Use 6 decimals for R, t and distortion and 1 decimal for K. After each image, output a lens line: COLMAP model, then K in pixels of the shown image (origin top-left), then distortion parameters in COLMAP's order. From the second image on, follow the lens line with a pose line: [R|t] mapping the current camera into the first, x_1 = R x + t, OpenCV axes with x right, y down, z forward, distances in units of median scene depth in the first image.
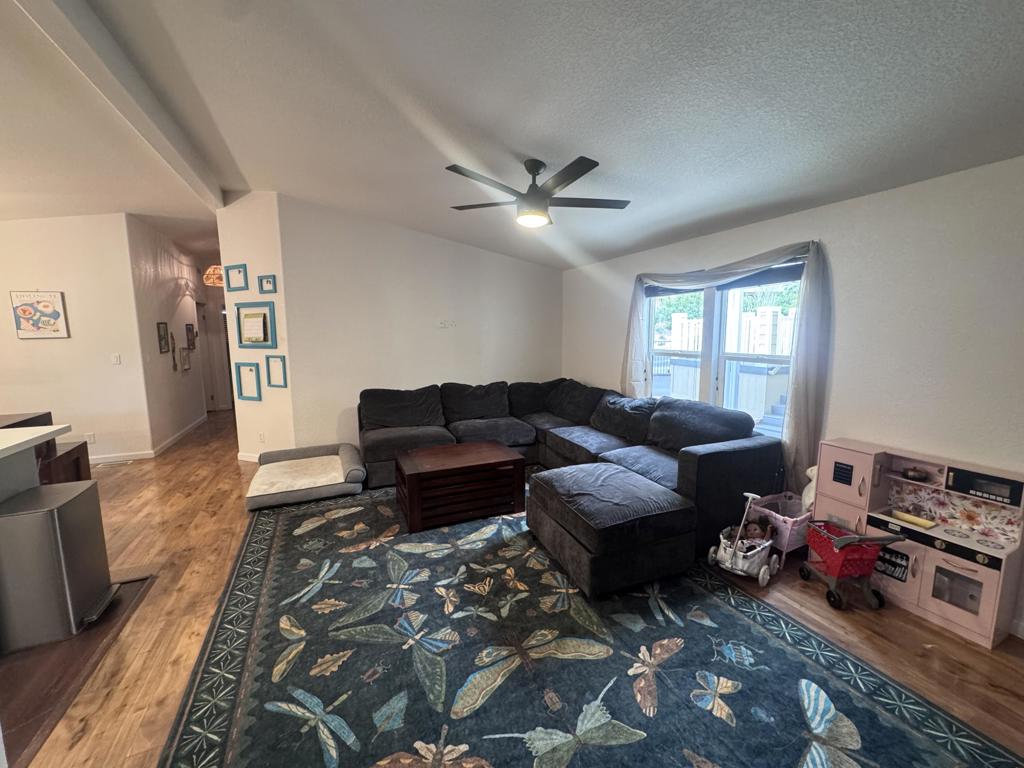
lens RADIAL K [[409.6, 0, 511.4], [0, 409.6, 380.7], [0, 0, 1]] dist [-0.001917, 0.000127]
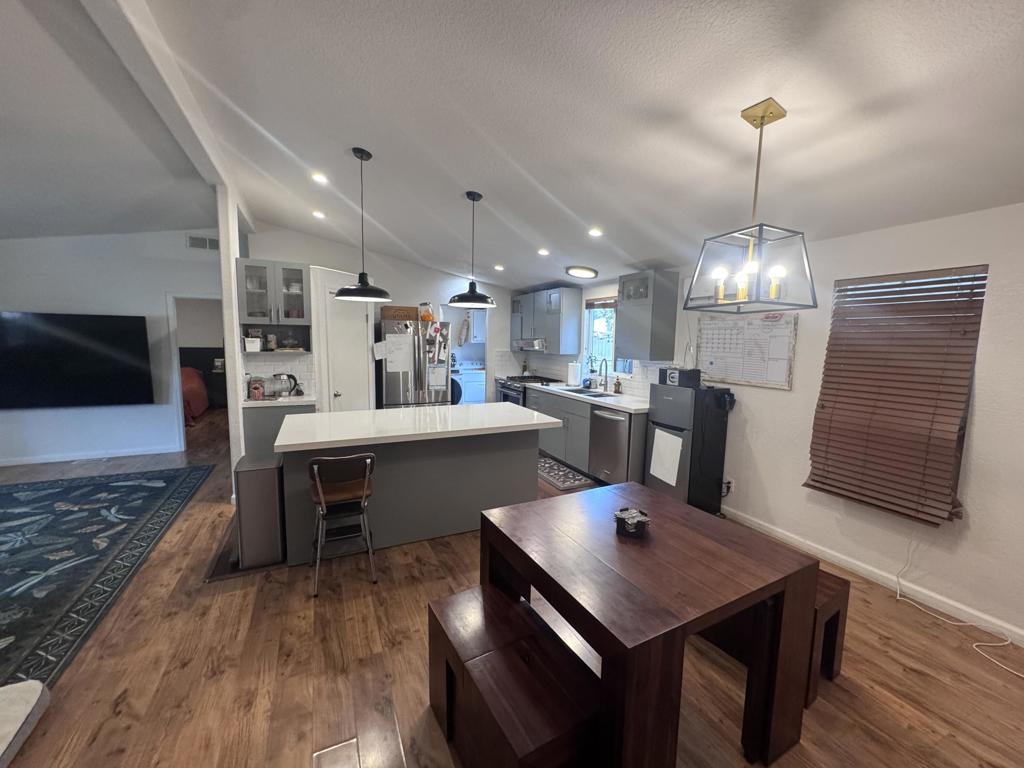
lens RADIAL K [[409.6, 0, 508.6], [0, 409.6, 381.2], [0, 0, 1]] dist [-0.001917, 0.000127]
pose [[-0.999814, -0.009759, -0.016620, -1.865538], [-0.013214, 0.974845, 0.222491, -0.283892], [0.014031, 0.222669, -0.974793, 2.198093]]
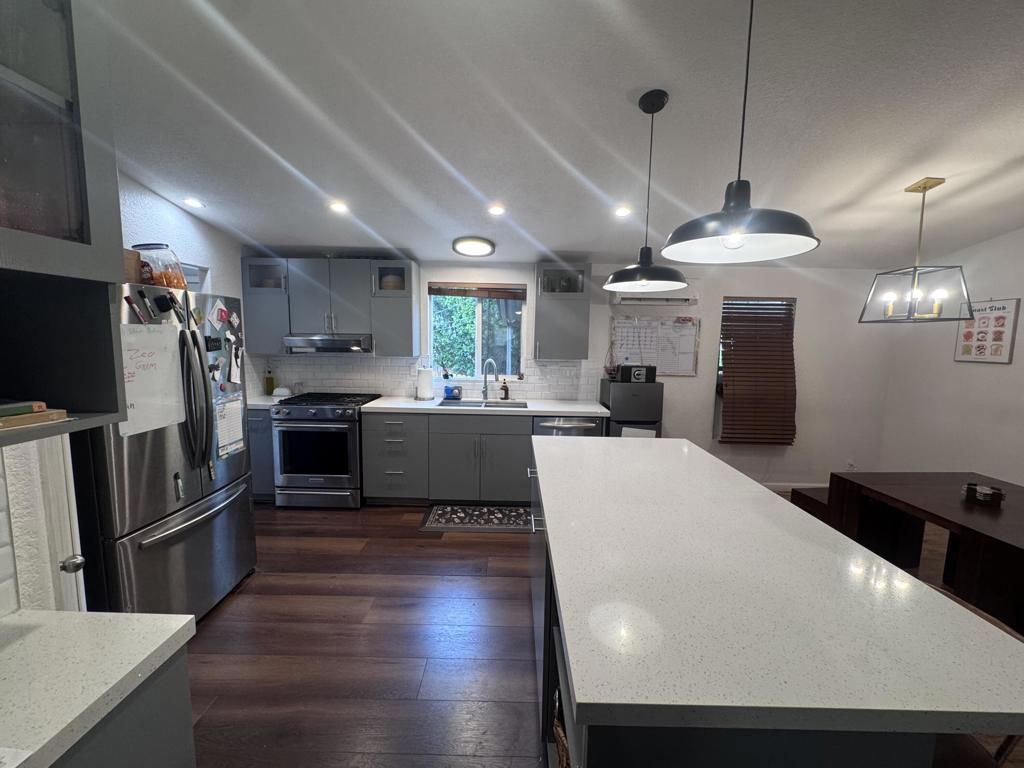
lens RADIAL K [[409.6, 0, 511.9], [0, 409.6, 384.8], [0, 0, 1]] dist [-0.001917, 0.000127]
pose [[-0.412842, 0.104660, -0.904770, -0.788457], [-0.125730, 0.977317, 0.170422, -0.122660], [0.902083, 0.184114, -0.390318, 0.788918]]
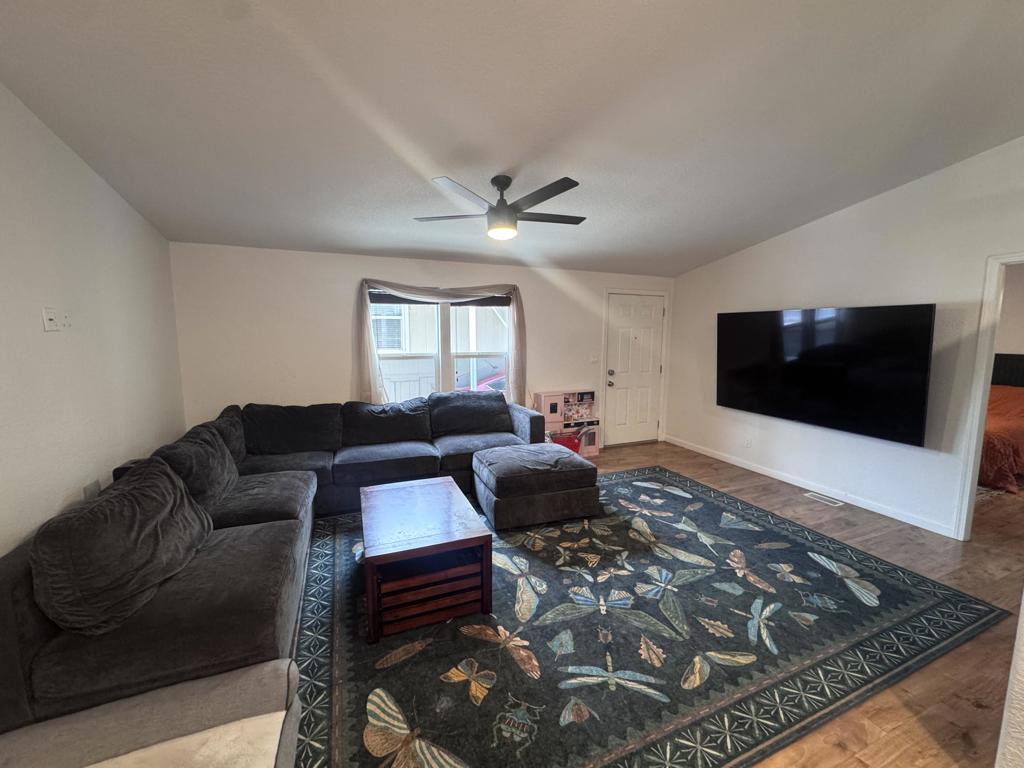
lens RADIAL K [[409.6, 0, 514.1], [0, 409.6, 382.1], [0, 0, 1]] dist [-0.001917, 0.000127]
pose [[0.031081, -0.115030, 0.992876, -1.299960], [0.117972, 0.986834, 0.110638, -0.159022], [-0.992530, 0.113693, 0.044242, 1.222394]]
